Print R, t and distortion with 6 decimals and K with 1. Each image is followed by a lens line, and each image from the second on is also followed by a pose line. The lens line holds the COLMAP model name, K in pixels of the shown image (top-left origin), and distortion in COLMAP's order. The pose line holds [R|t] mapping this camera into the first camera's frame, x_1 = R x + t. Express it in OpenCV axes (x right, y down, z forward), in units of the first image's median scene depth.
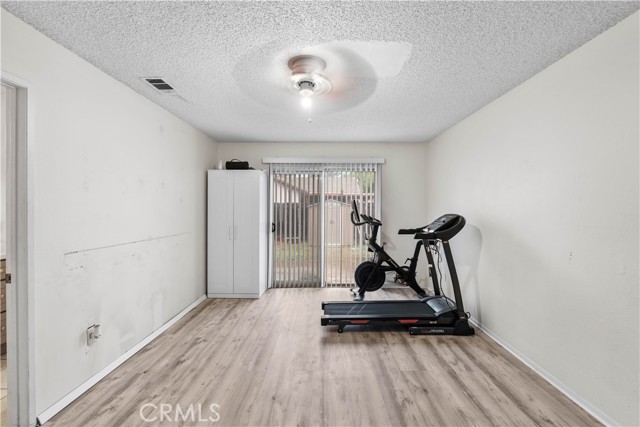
lens RADIAL K [[282.5, 0, 321.3], [0, 282.5, 212.0], [0, 0, 1]] dist [-0.016230, 0.002568]
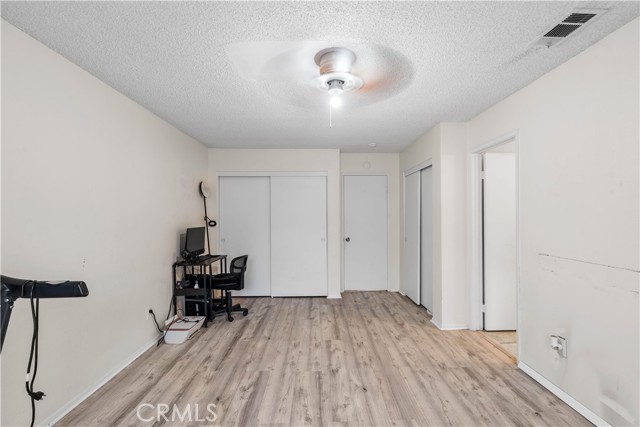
lens RADIAL K [[282.5, 0, 321.4], [0, 282.5, 213.9], [0, 0, 1]] dist [-0.016230, 0.002568]
pose [[-0.999698, 0.010245, -0.022344, 0.016105], [0.010175, 0.999943, 0.003240, -0.024296], [0.022376, 0.003011, -0.999745, 2.024888]]
